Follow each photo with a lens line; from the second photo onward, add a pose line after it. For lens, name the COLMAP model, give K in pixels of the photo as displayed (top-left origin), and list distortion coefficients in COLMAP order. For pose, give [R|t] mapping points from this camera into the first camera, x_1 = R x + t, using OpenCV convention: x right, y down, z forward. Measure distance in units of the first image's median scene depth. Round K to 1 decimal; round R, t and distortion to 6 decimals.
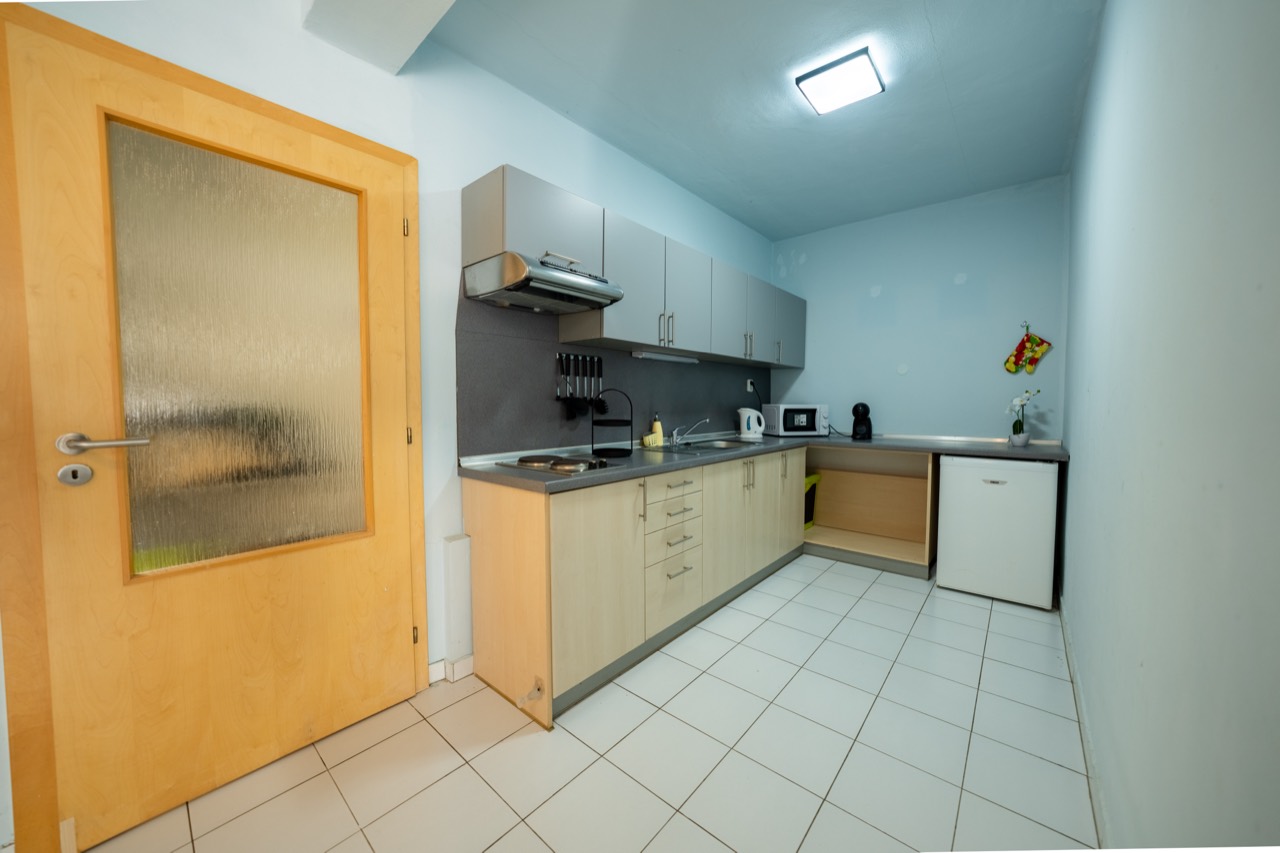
lens RADIAL K [[443.9, 0, 640.0], [0, 443.9, 426.5], [0, 0, 1]] dist [-0.023335, -0.000012]
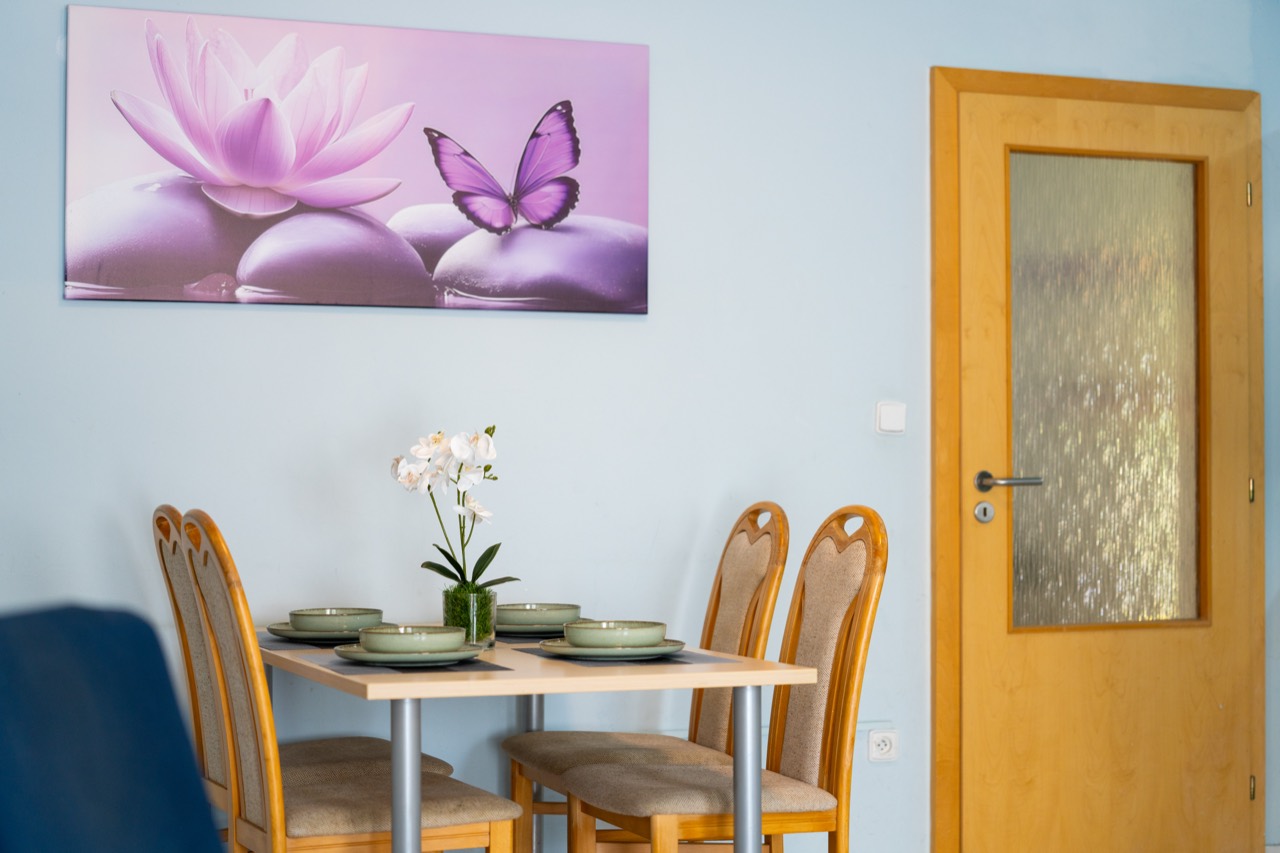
lens RADIAL K [[2216.8, 0, 640.0], [0, 2216.8, 426.5], [0, 0, 1]] dist [-0.029908, -0.142094]
pose [[0.886993, -0.013020, -0.461599, 0.235444], [-0.022314, 0.997226, -0.071007, 0.194263], [0.461244, 0.073283, 0.884242, -2.587414]]
